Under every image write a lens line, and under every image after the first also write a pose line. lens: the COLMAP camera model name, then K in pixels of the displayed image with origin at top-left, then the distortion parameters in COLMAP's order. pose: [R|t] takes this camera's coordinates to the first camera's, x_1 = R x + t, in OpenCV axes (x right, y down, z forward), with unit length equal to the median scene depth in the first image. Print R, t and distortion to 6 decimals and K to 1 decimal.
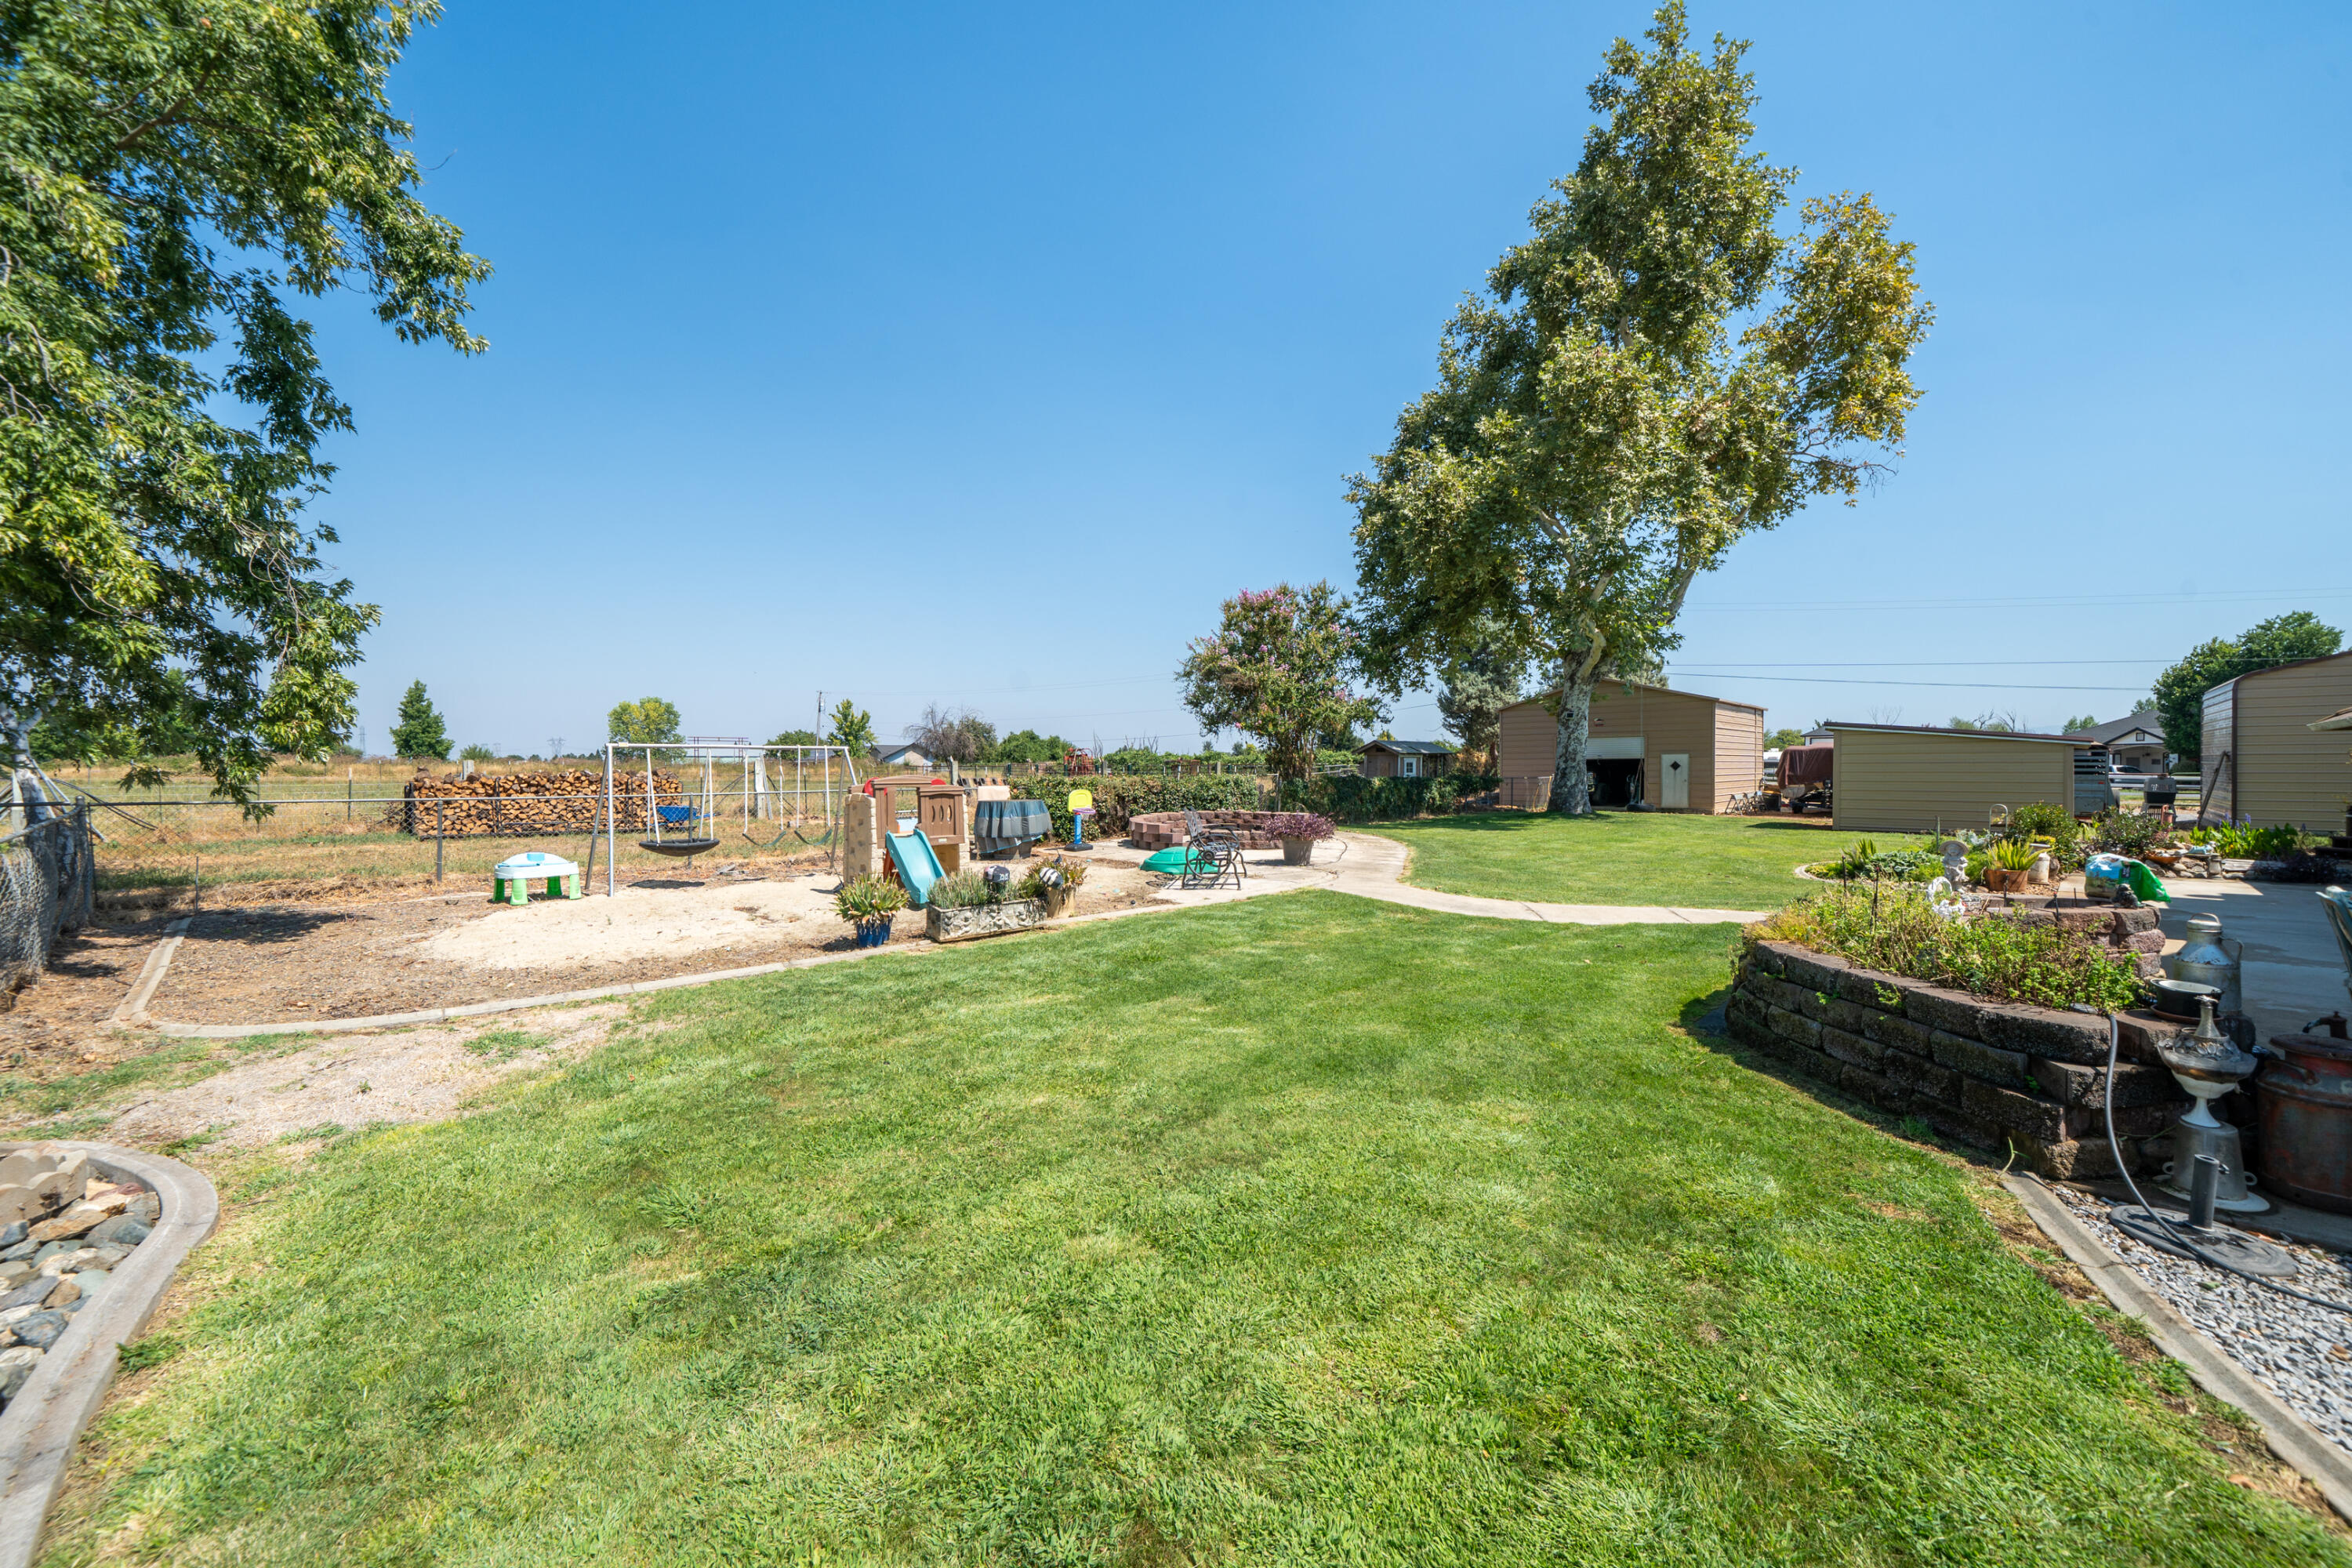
lens RADIAL K [[922.5, 0, 1153.8], [0, 922.5, 779.5], [0, 0, 1]] dist [0.002107, -0.000198]
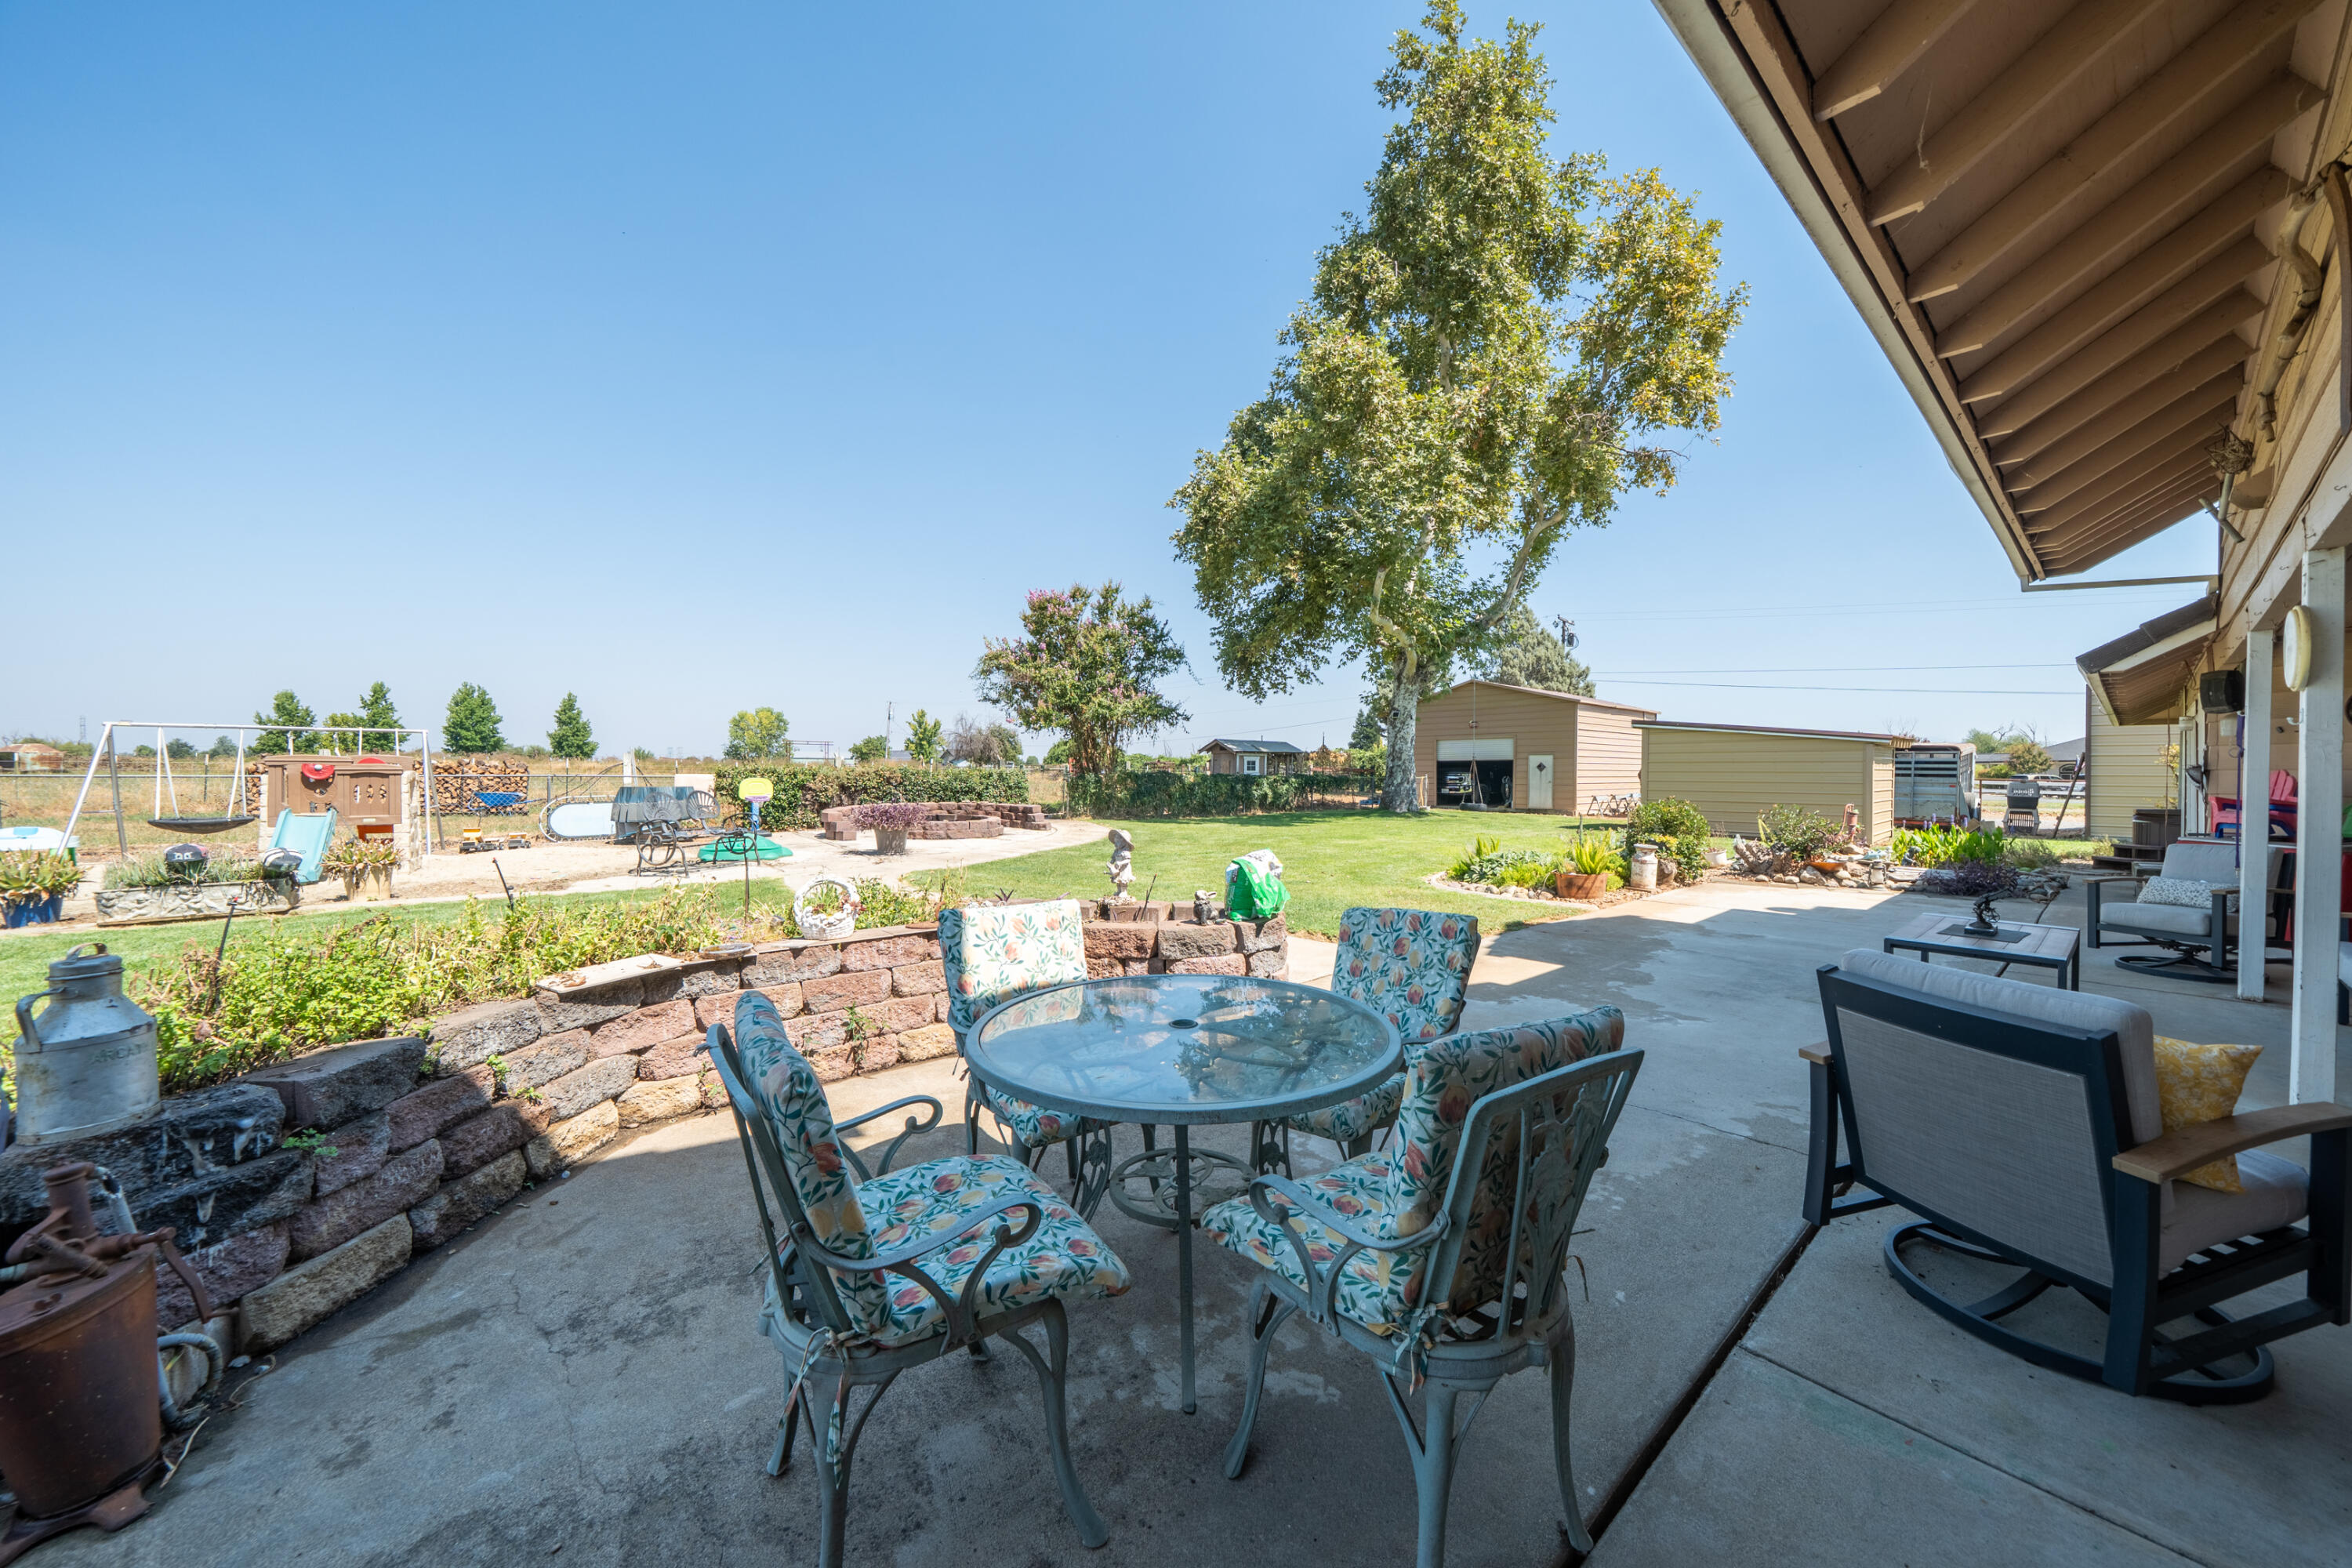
lens RADIAL K [[812.5, 0, 1148.8], [0, 812.5, 783.3], [0, 0, 1]] dist [-0.005717, -0.000555]
pose [[0.994626, 0.010858, -0.102962, 0.318731], [-0.010795, 0.999941, 0.001170, 0.008676], [0.102968, -0.000052, 0.994685, 0.104119]]
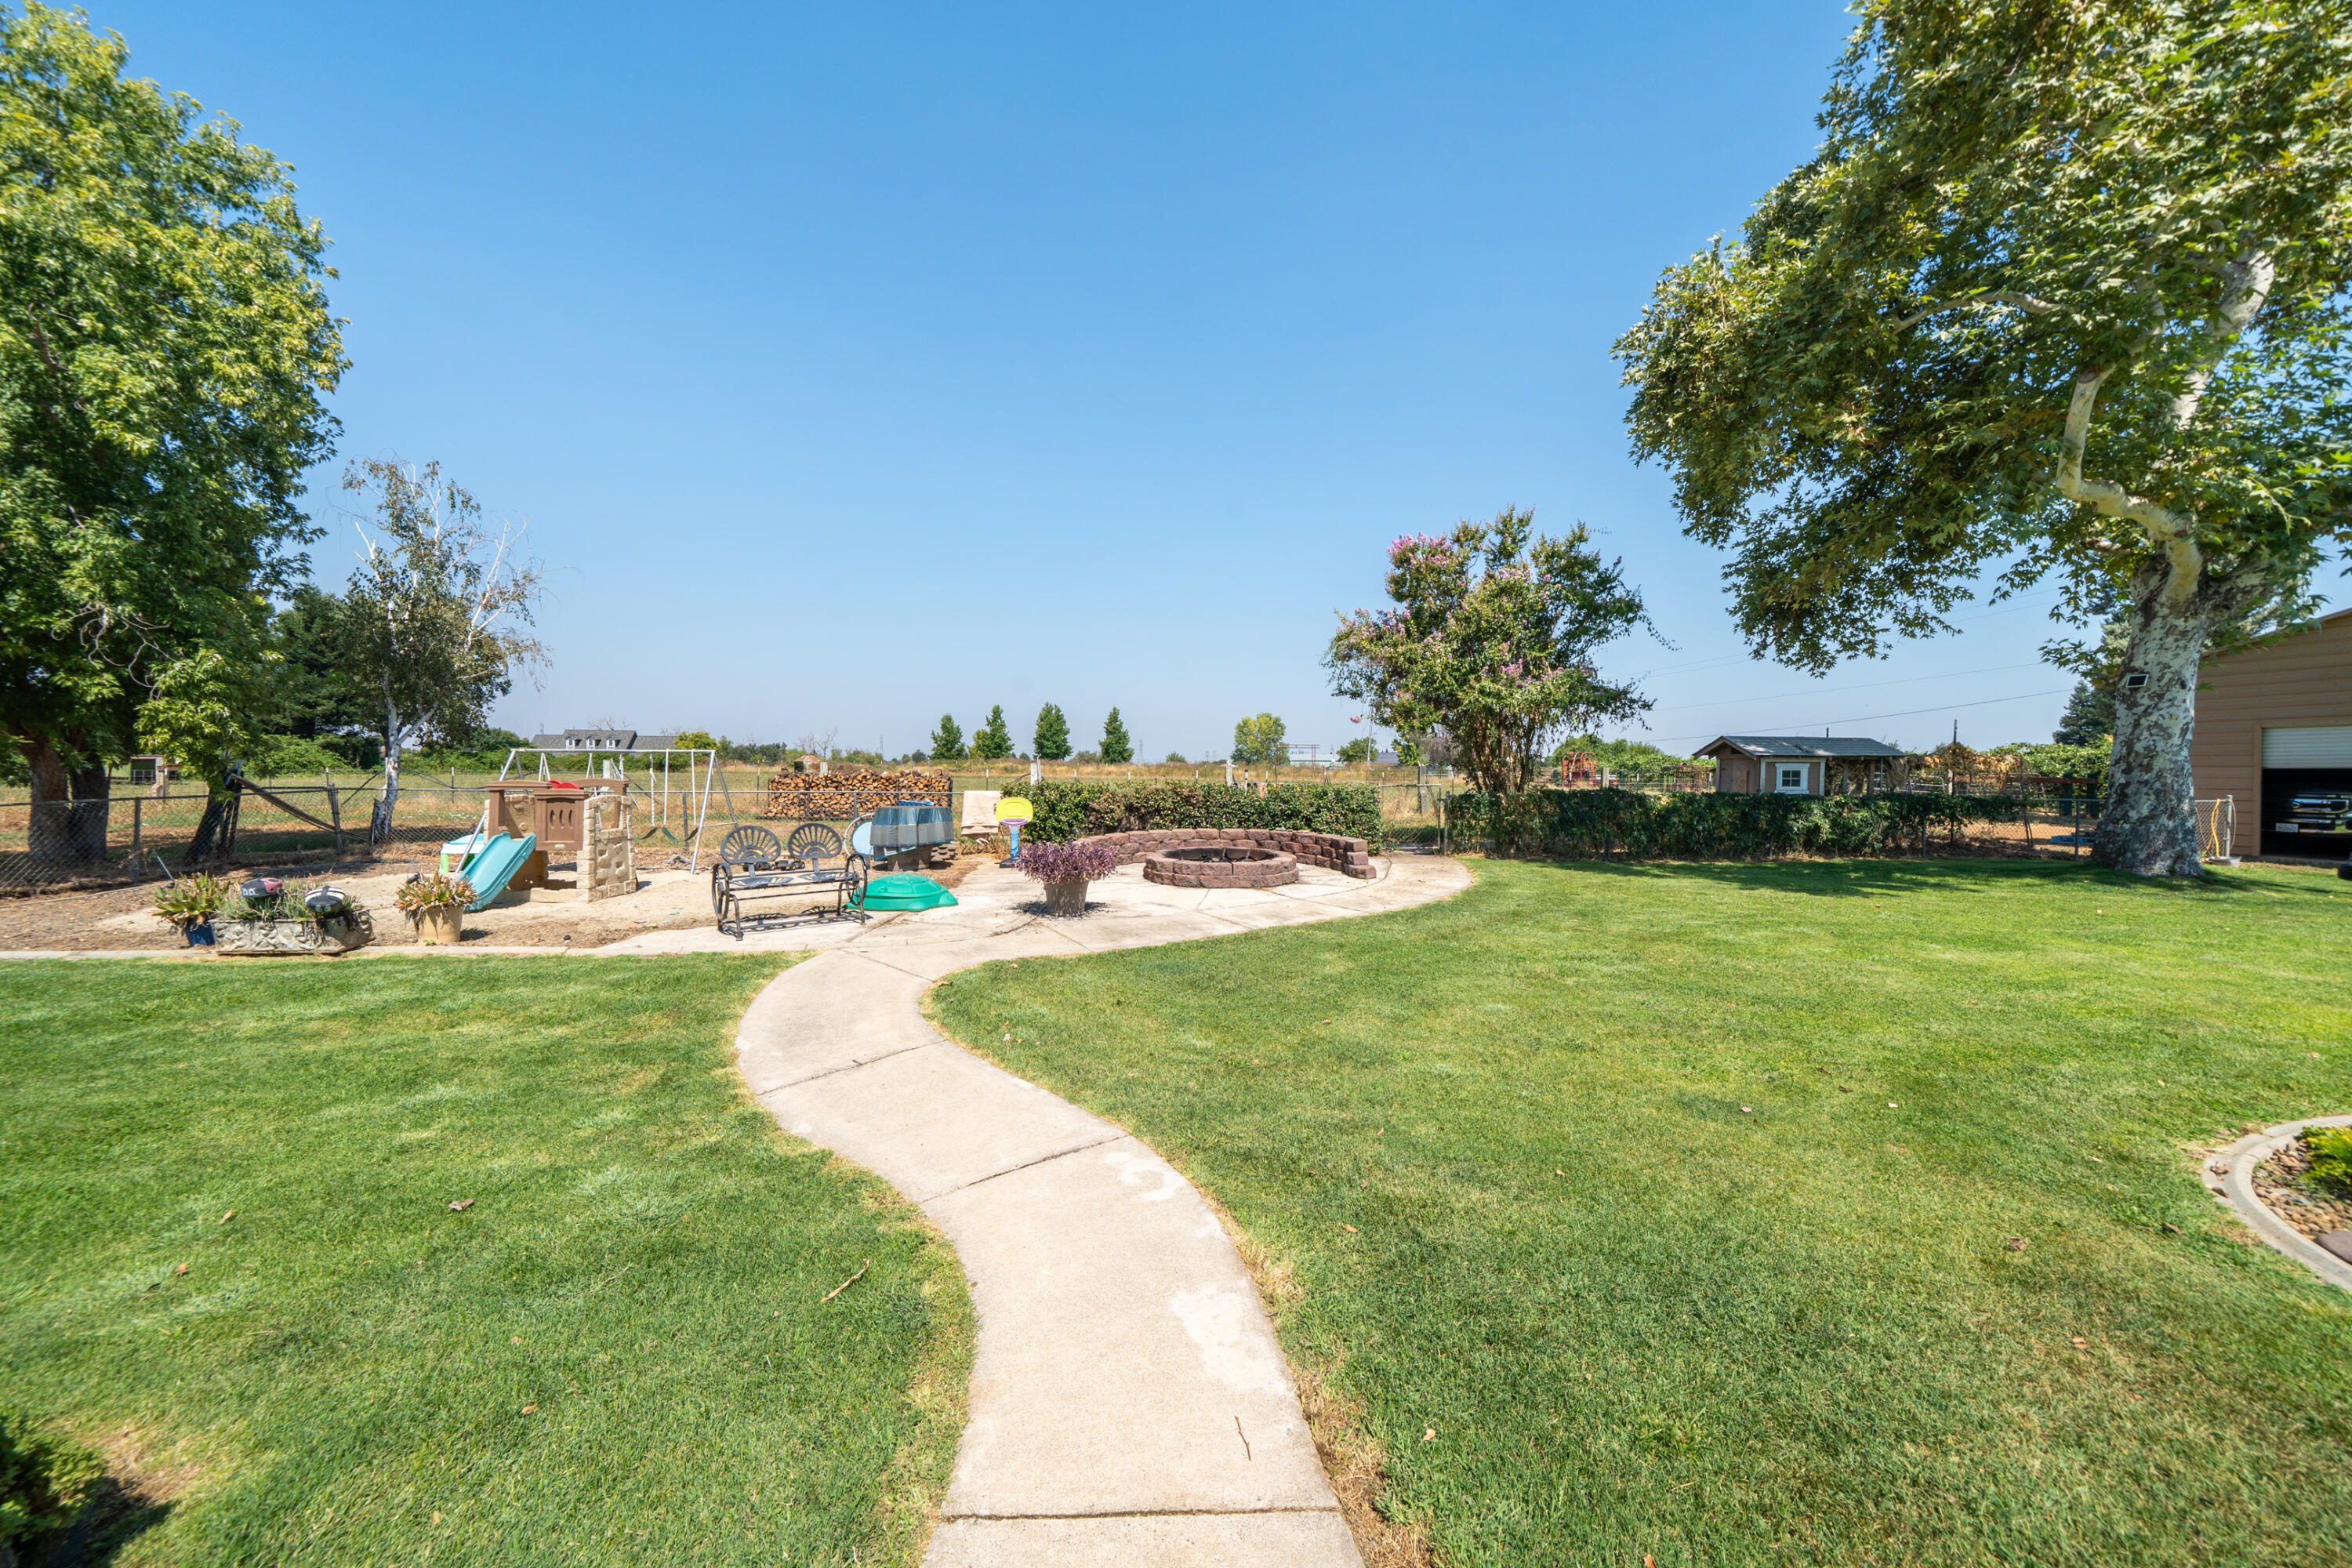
lens RADIAL K [[812.5, 0, 1165.9], [0, 812.5, 787.3], [0, 0, 1]] dist [-0.005717, -0.000555]
pose [[0.764059, 0.022431, -0.644756, 0.381007], [-0.017241, 0.999748, 0.014351, -0.008882], [0.644916, 0.000151, 0.764254, 0.364320]]
